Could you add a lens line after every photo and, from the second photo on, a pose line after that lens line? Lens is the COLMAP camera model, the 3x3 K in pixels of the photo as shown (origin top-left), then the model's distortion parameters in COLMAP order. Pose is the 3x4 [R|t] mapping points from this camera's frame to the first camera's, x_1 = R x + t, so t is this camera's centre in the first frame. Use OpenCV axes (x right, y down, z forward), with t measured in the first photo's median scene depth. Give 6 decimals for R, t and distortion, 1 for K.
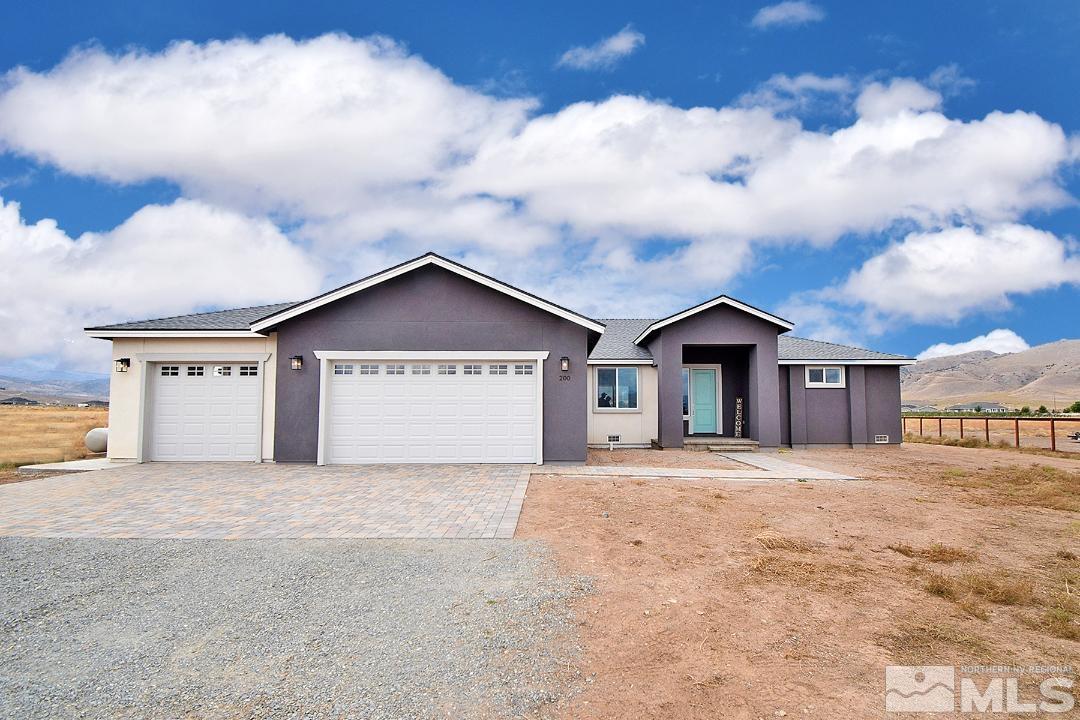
lens RADIAL K [[497.7, 0, 583.3], [0, 497.7, 385.1], [0, 0, 1]] dist [0.011053, -0.009506]
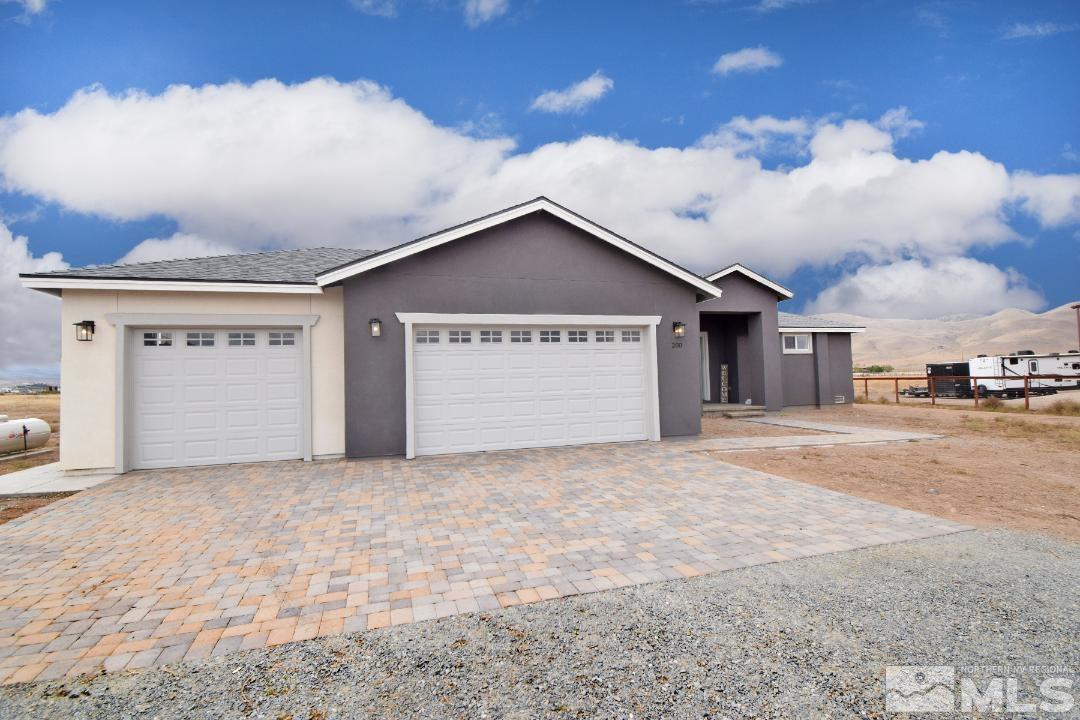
lens RADIAL K [[497.7, 0, 542.8], [0, 497.7, 358.7], [0, 0, 1]] dist [0.011053, -0.009506]
pose [[0.962267, -0.013717, 0.271762, -0.511640], [0.011131, 0.999877, 0.011054, -0.002834], [-0.271880, -0.007612, 0.962301, 0.181573]]
